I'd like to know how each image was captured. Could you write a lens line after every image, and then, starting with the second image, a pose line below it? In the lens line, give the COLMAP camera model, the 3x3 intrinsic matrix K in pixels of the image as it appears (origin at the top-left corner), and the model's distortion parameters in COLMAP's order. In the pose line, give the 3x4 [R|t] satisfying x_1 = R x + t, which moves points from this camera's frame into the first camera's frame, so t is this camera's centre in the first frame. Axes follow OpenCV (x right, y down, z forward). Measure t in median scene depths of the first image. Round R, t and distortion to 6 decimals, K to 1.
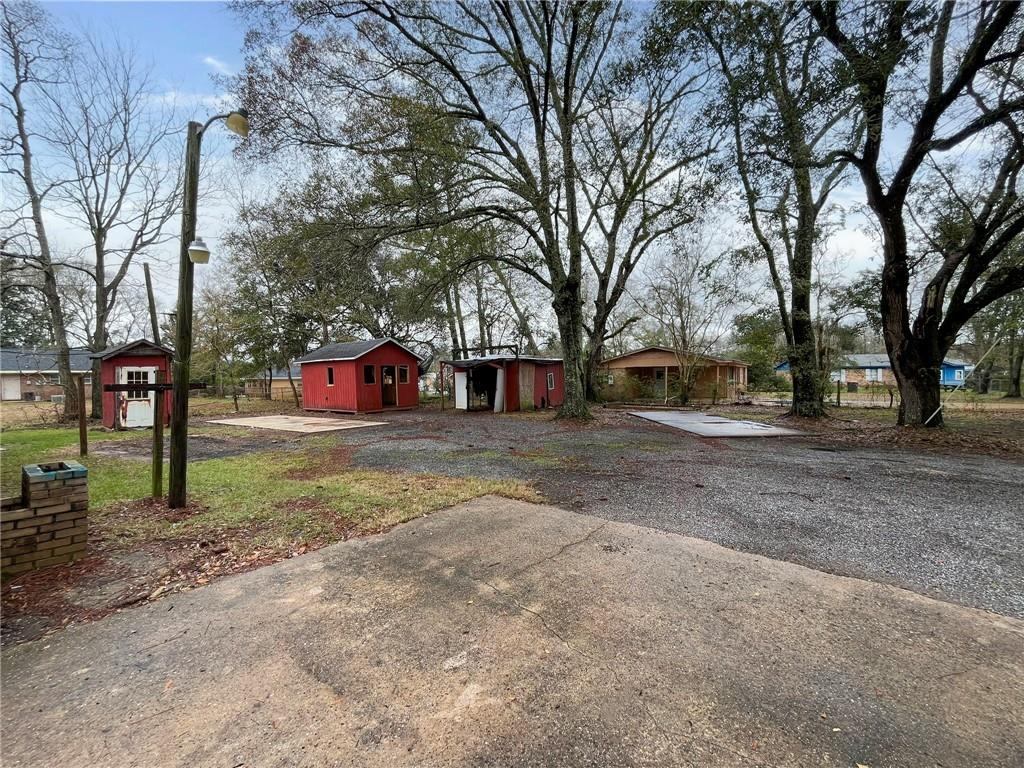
lens RADIAL K [[412.5, 0, 512.0], [0, 412.5, 380.9], [0, 0, 1]] dist [-0.000974, -0.000162]
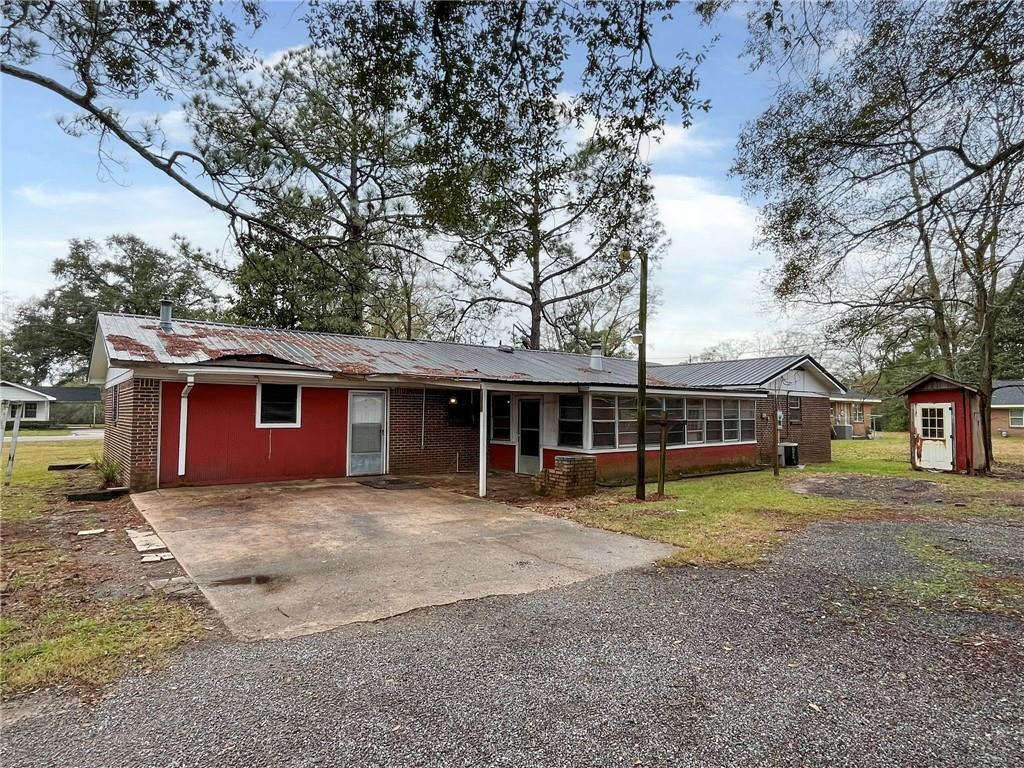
lens RADIAL K [[539.7, 0, 511.7], [0, 539.7, 383.8], [0, 0, 1]] dist [0.000344, 0.000036]
pose [[-0.213946, -0.045151, -0.975801, 0.479006], [-0.012788, 0.998975, -0.043419, -0.013563], [0.976762, 0.003190, -0.214304, 0.344804]]
